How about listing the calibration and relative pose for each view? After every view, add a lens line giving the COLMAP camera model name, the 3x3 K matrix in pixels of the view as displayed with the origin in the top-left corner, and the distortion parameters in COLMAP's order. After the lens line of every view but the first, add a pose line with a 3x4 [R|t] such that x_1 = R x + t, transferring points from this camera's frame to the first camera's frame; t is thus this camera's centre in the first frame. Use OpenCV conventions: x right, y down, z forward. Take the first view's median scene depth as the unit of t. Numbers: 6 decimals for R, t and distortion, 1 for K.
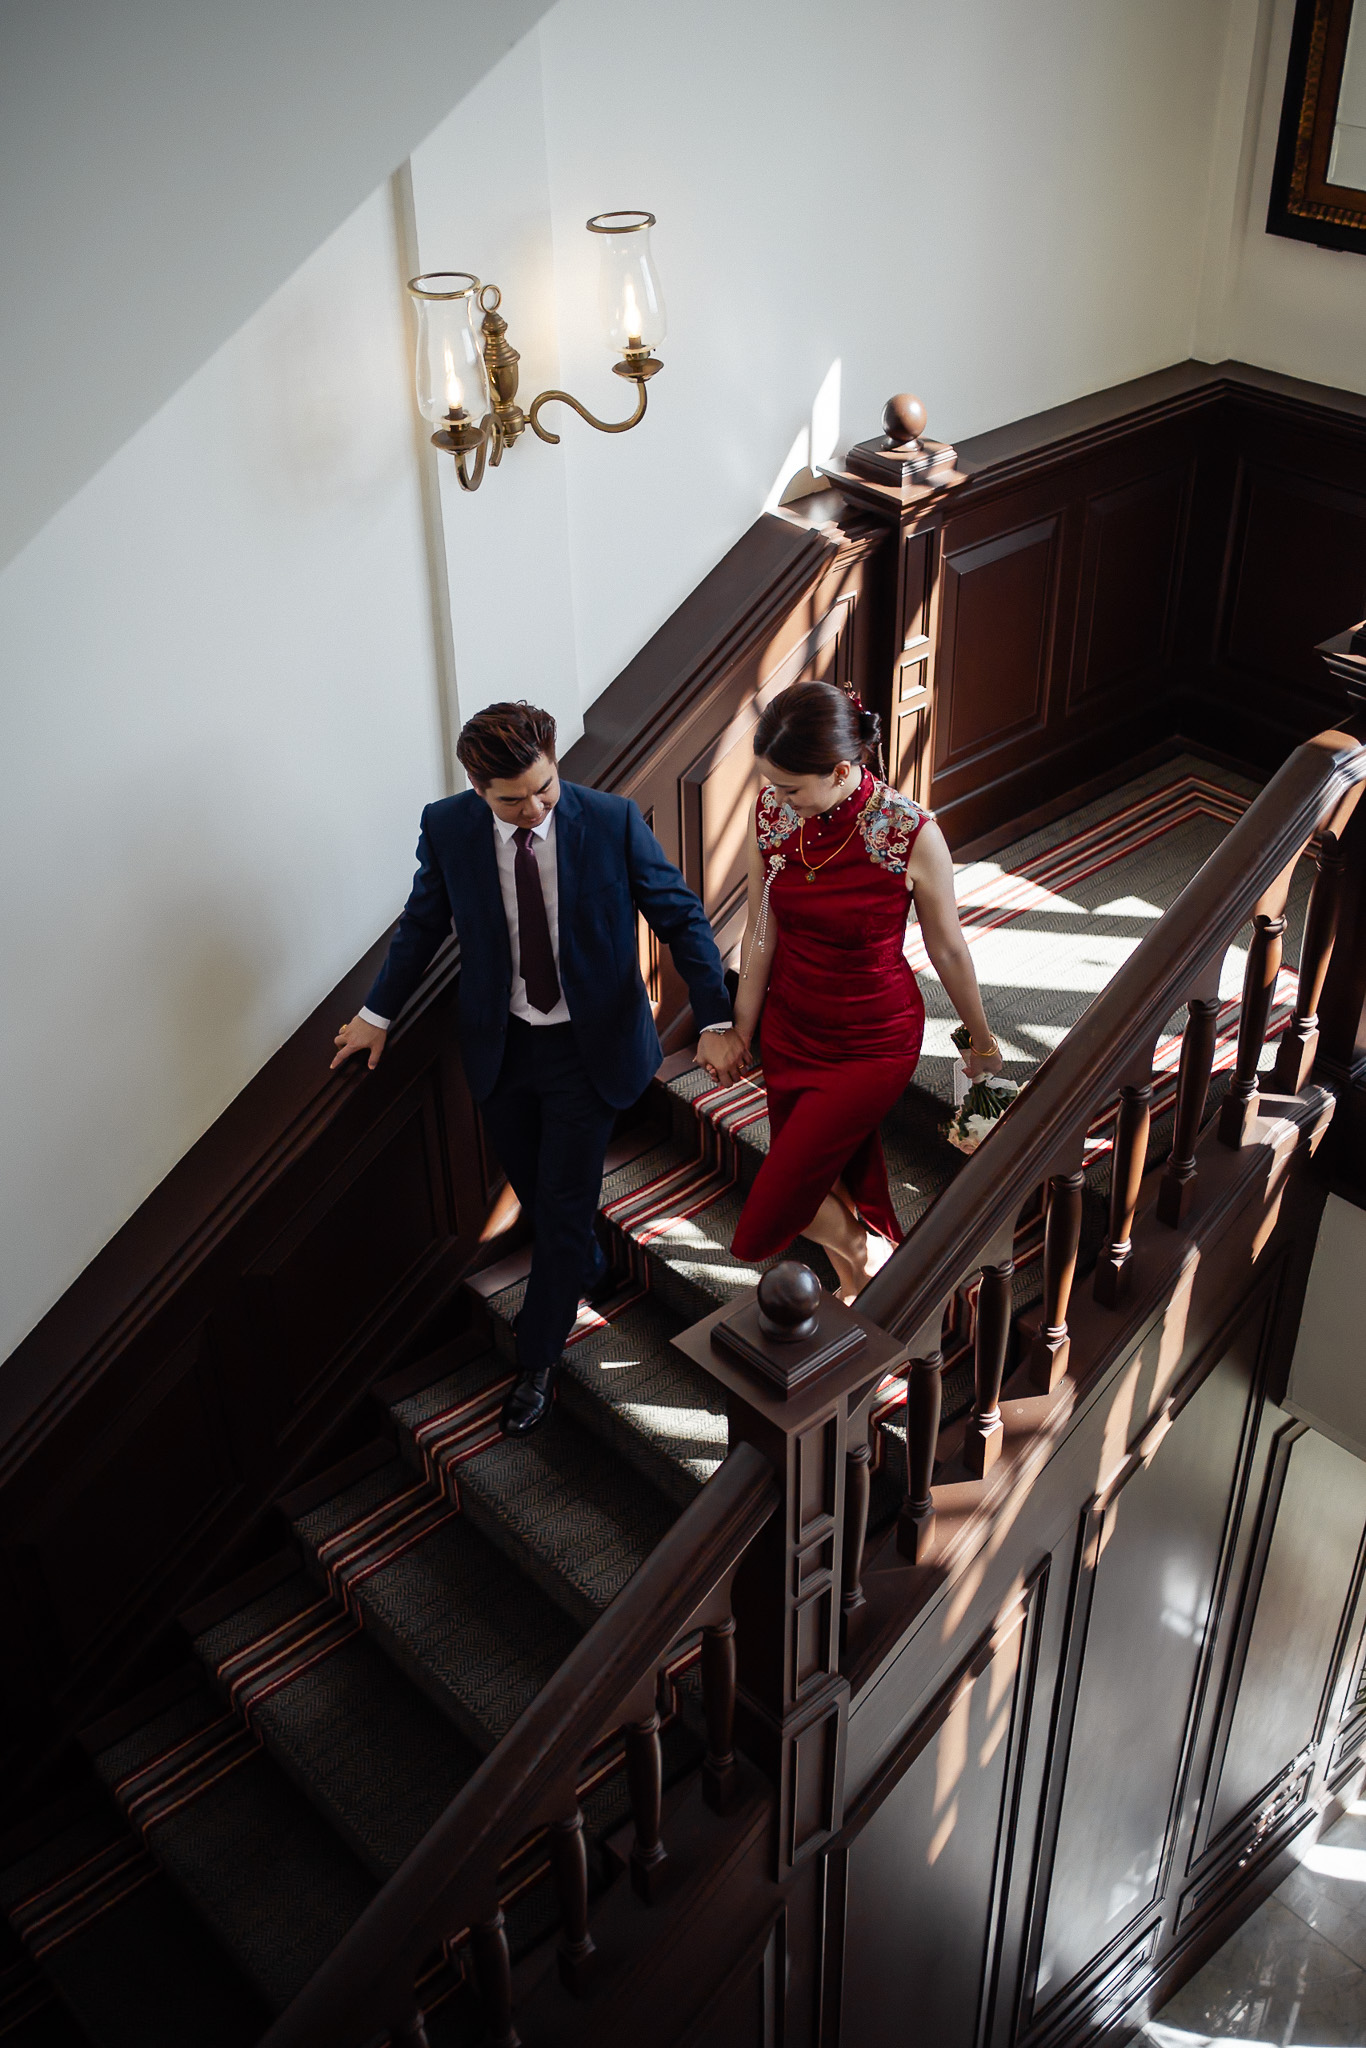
lens RADIAL K [[2136.1, 0, 719.8], [0, 2136.1, 1022.3], [0, 0, 1]] dist [0.027005, 0.003119]
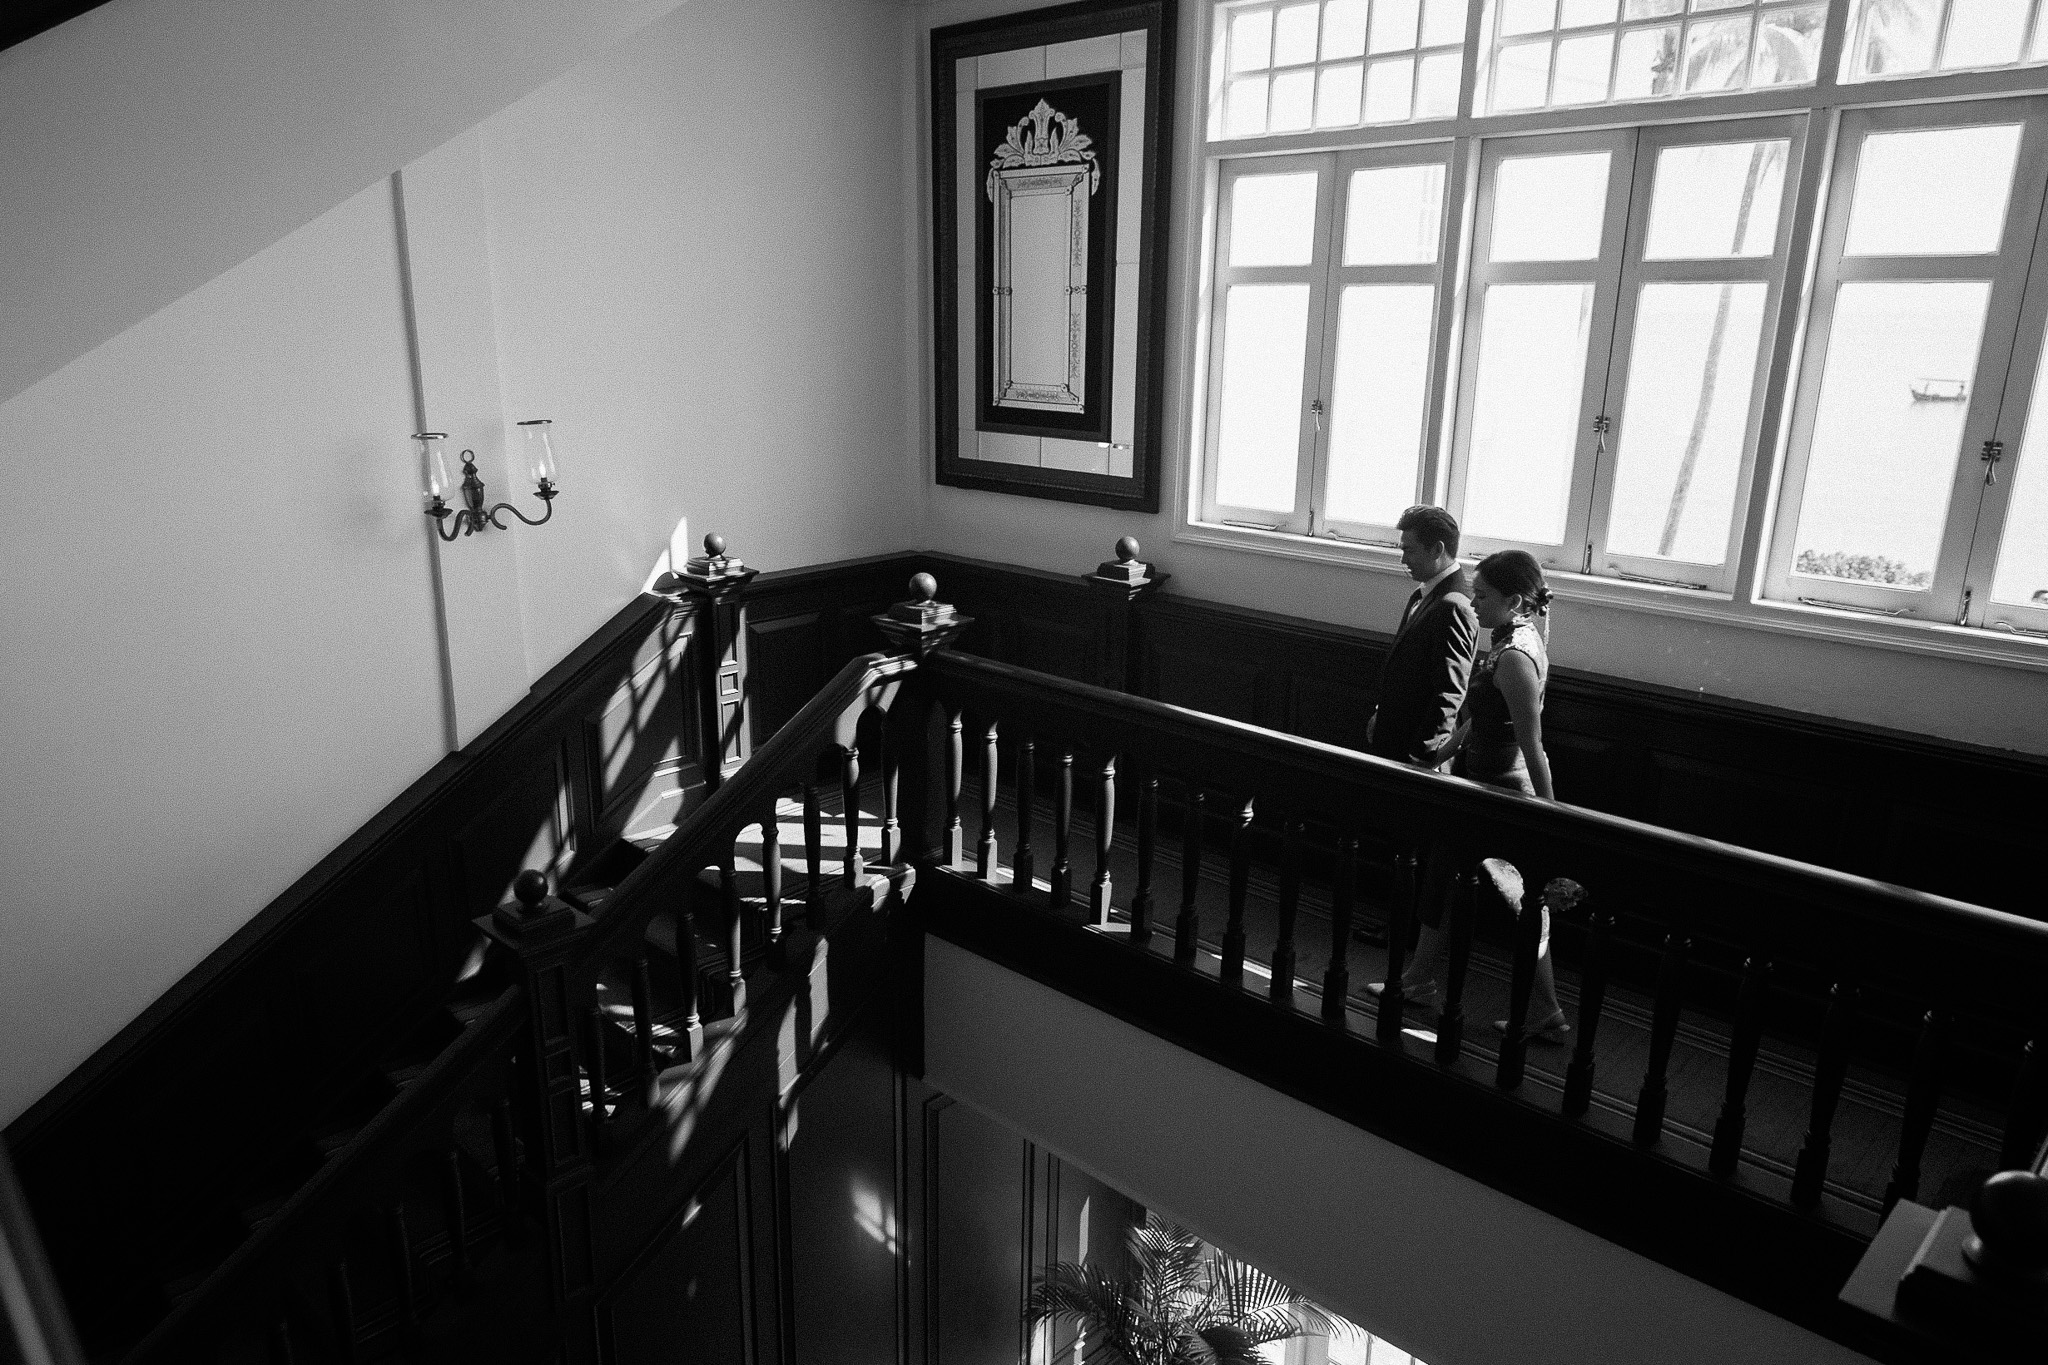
lens RADIAL K [[1475.9, 0, 1021.2], [0, 1475.9, 756.2], [0, 0, 1]] dist [0.026214, 0.001339]
pose [[0.999296, 0.004927, 0.037186, 0.317320], [0.007086, 0.948689, -0.316131, 0.329981], [-0.036835, 0.316172, 0.947987, -0.226832]]
